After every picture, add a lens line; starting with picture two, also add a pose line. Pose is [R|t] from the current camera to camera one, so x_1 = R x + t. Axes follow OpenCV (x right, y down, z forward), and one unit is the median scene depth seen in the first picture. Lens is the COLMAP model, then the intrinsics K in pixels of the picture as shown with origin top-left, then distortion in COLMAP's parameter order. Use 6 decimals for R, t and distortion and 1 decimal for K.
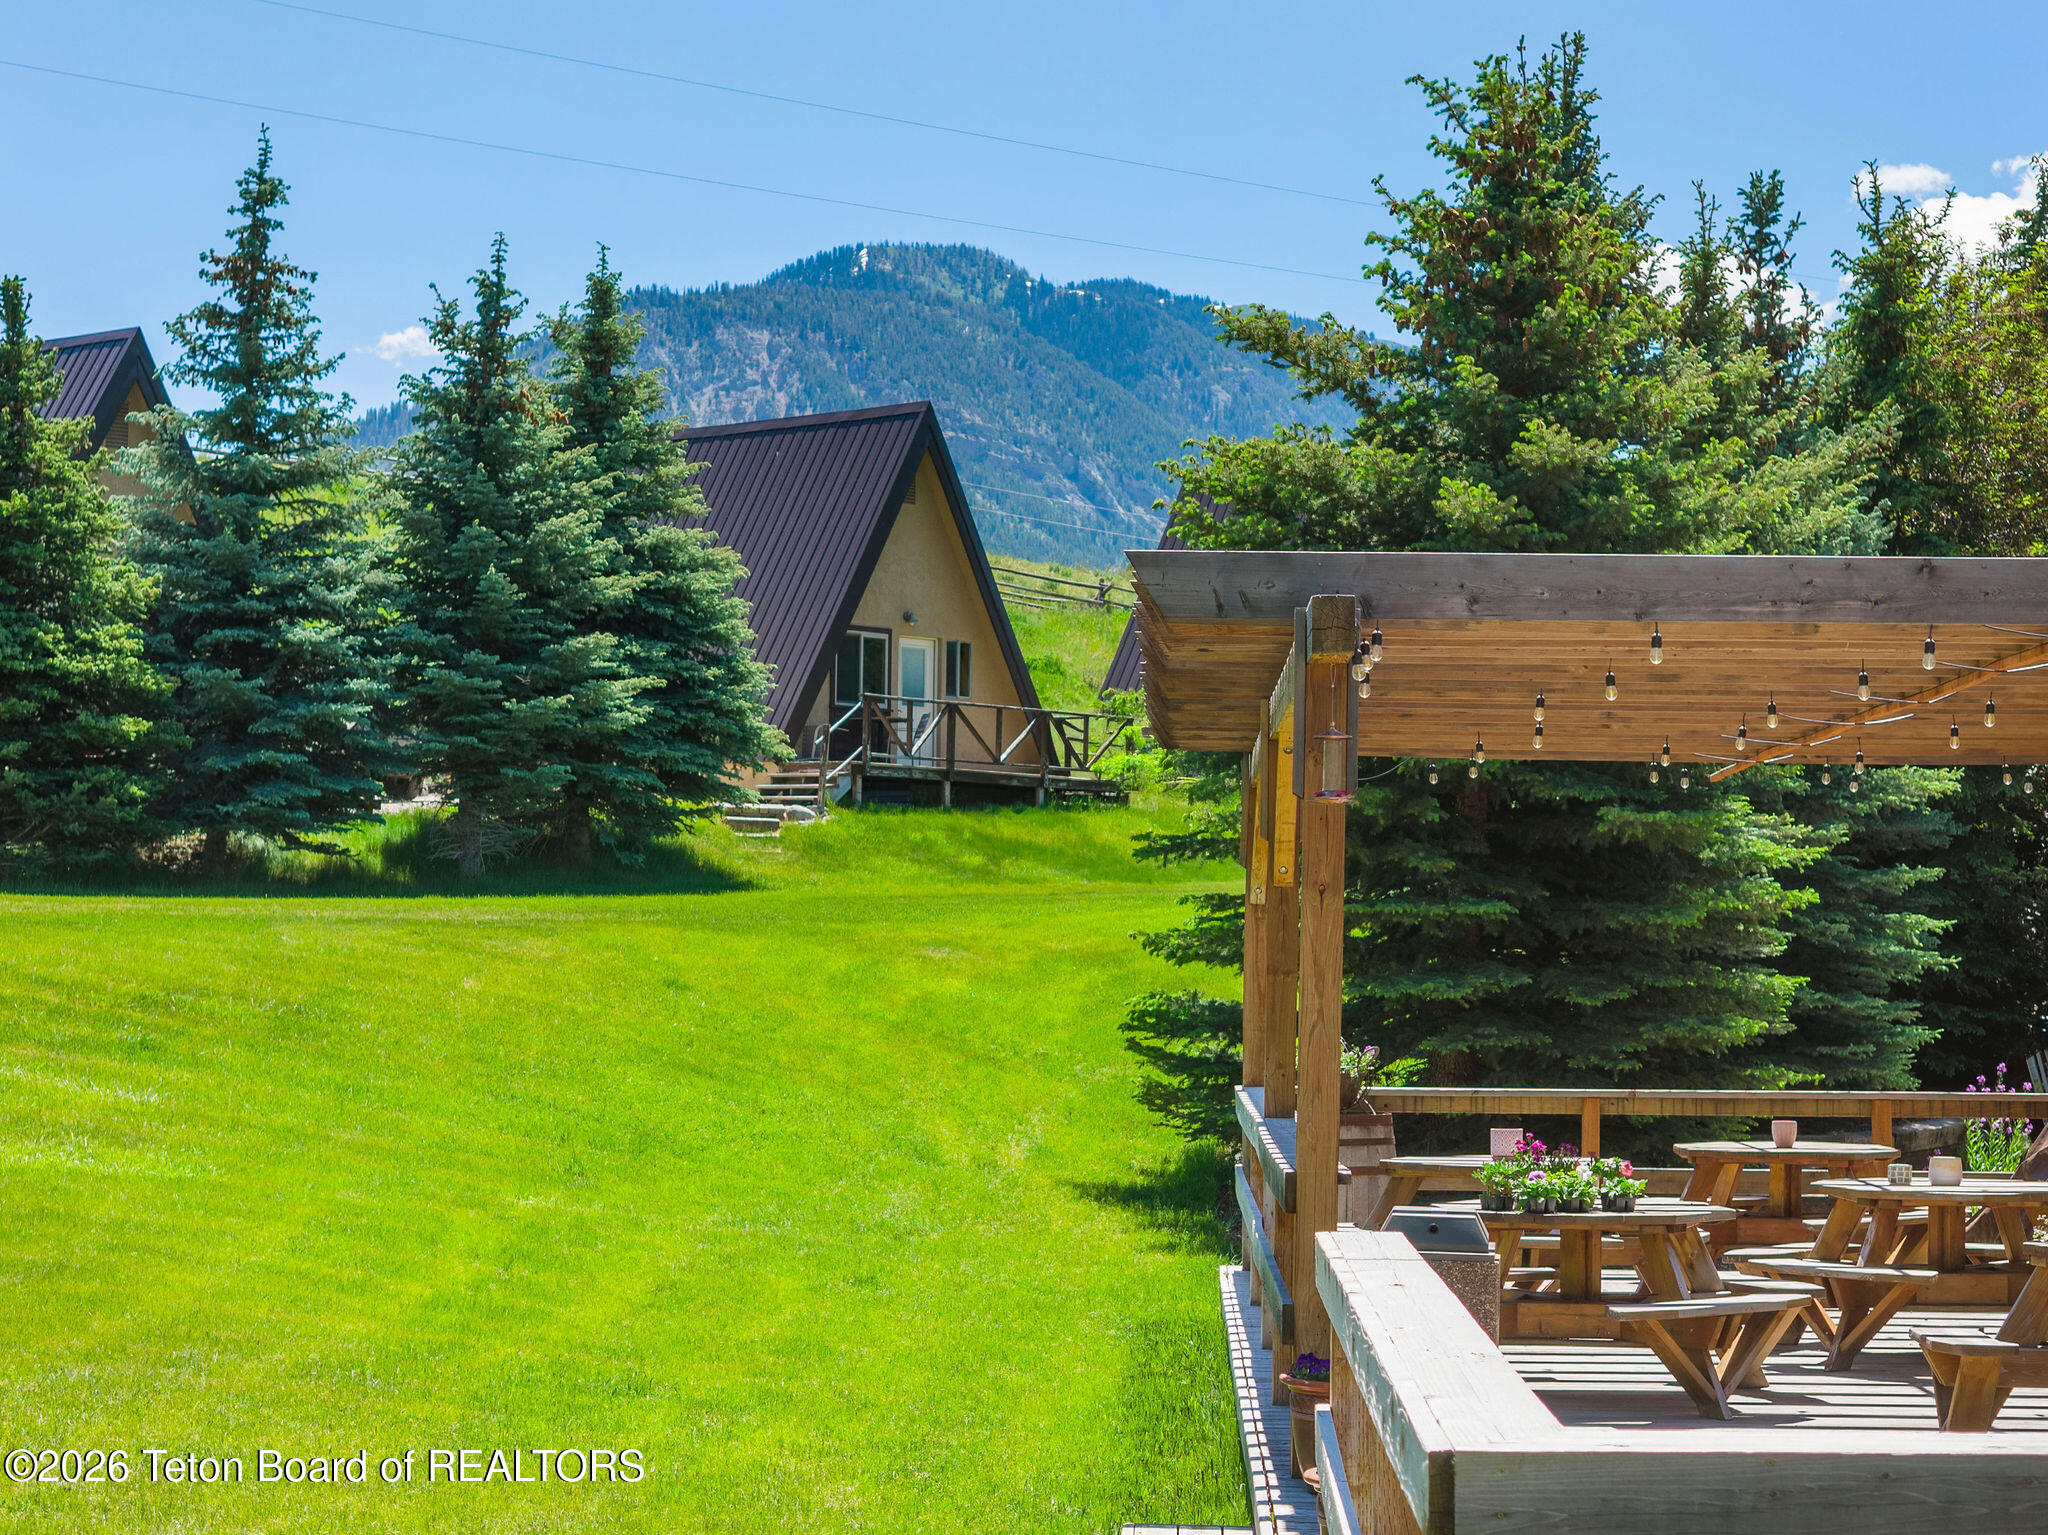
lens RADIAL K [[4145.2, 0, 1024.0], [0, 4145.2, 767.5], [0, 0, 1]] dist [-0.239490, 1.329478]
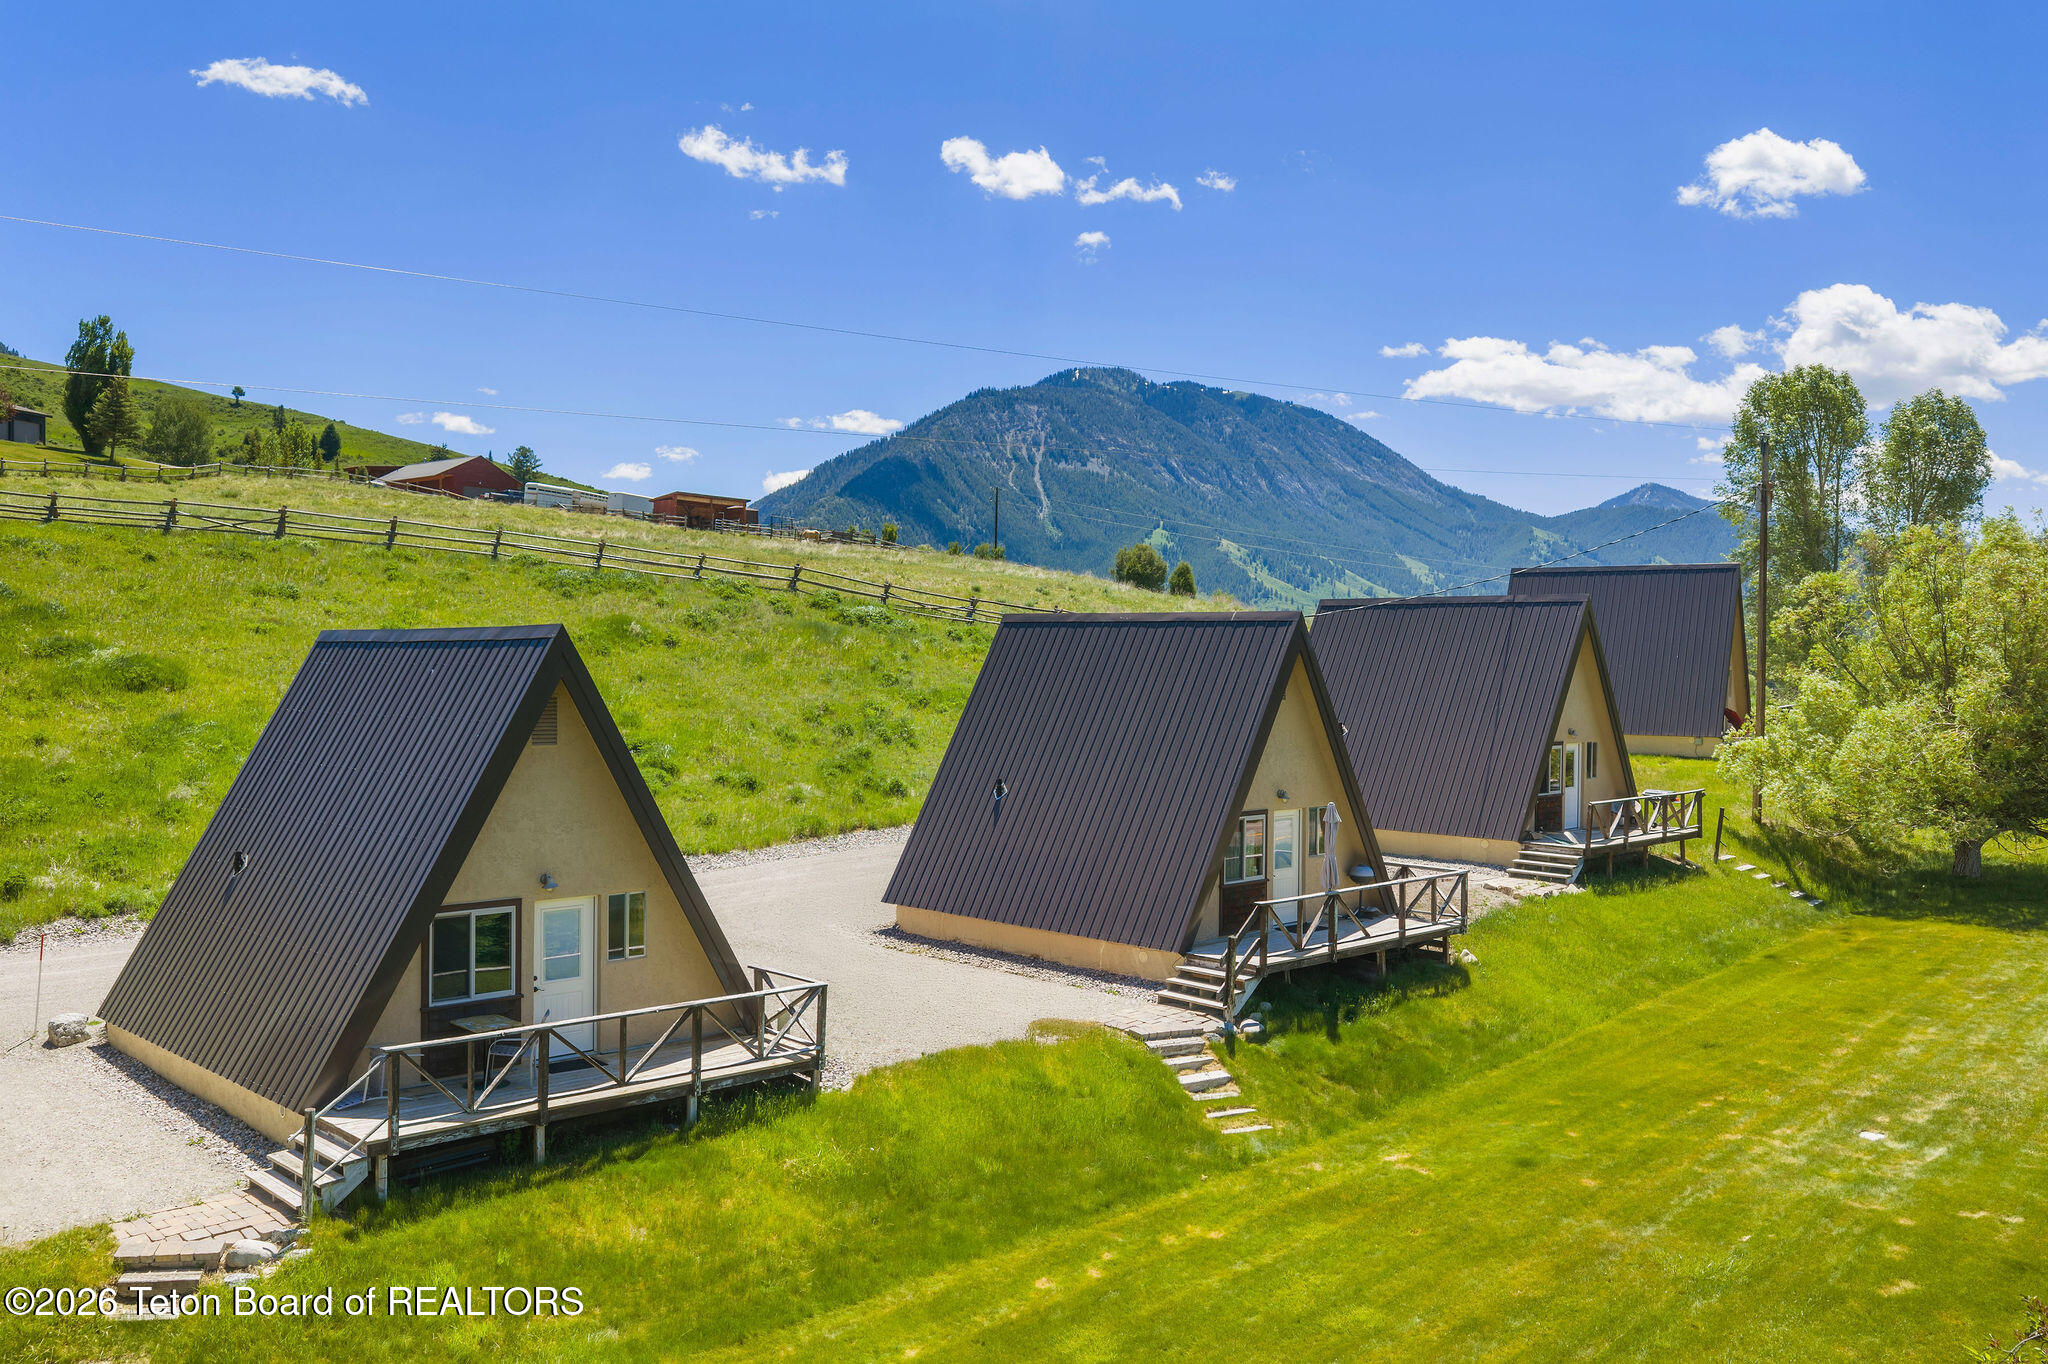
lens RADIAL K [[1715.8, 0, 1024.0], [0, 1715.8, 682.0], [0, 0, 1]] dist [0.078119, -0.300780]
pose [[0.997518, -0.005762, -0.070176, 0.099842], [0.009586, 0.998480, 0.054277, -0.100614], [0.069757, -0.054815, 0.996057, 0.700376]]
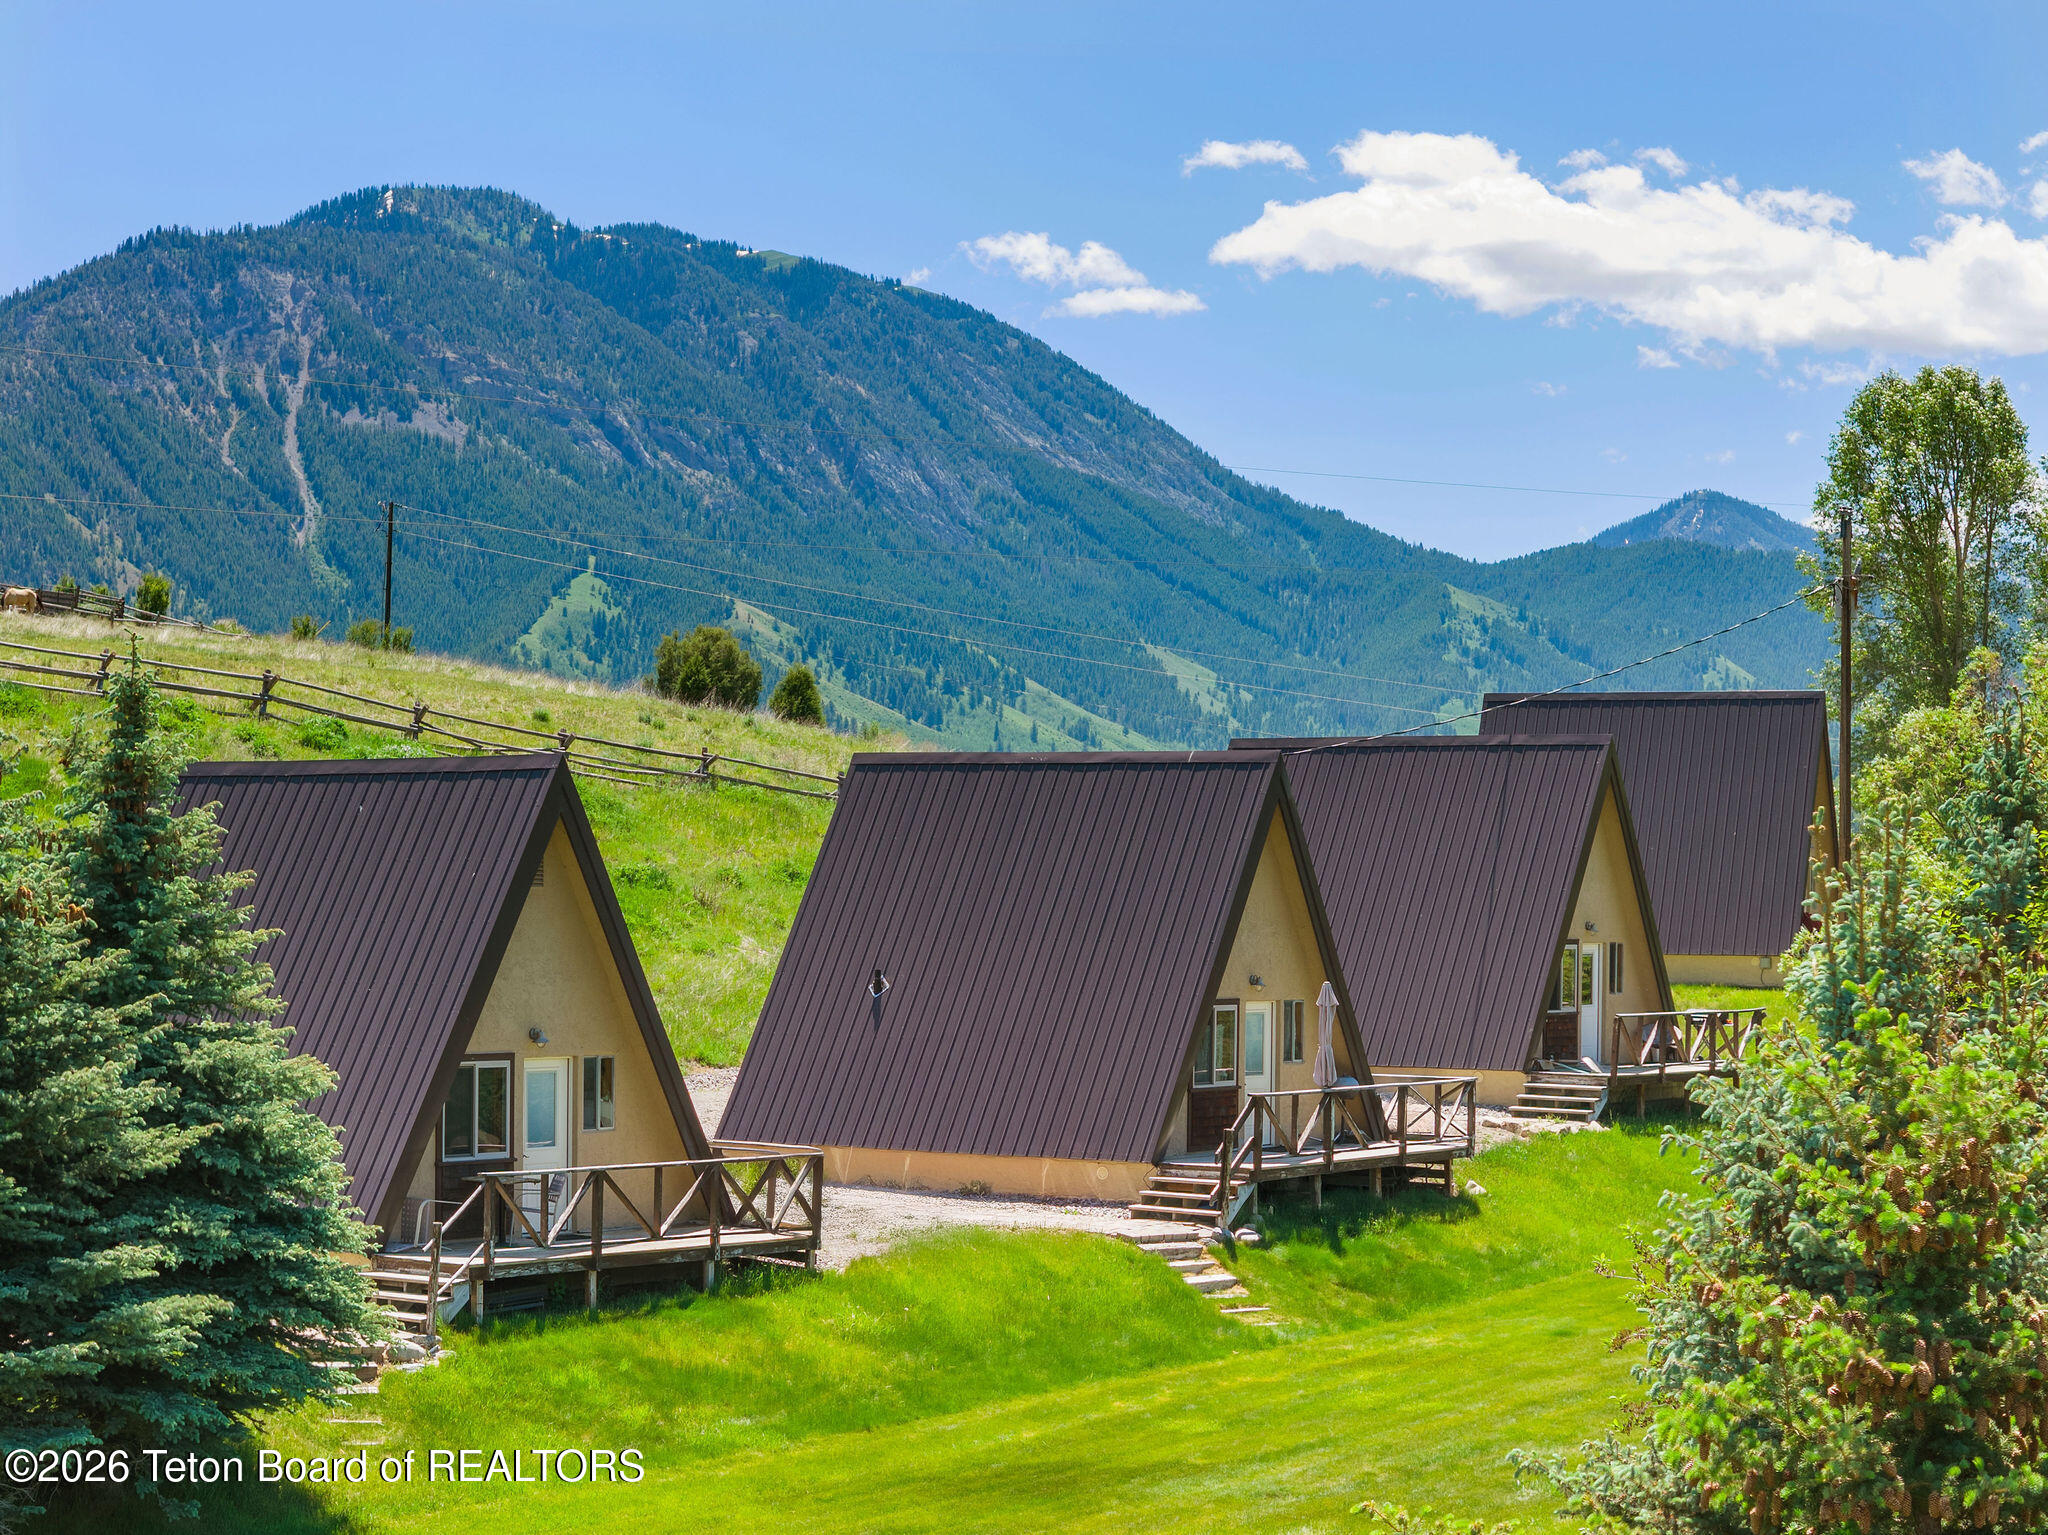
lens RADIAL K [[4145.2, 0, 1024.0], [0, 4145.2, 767.5], [0, 0, 1]] dist [-0.239490, 1.329478]
pose [[0.993490, -0.000997, 0.113913, -0.026646], [-0.000444, 0.999920, 0.012619, -0.101594], [-0.113917, -0.012588, 0.993411, 0.242854]]
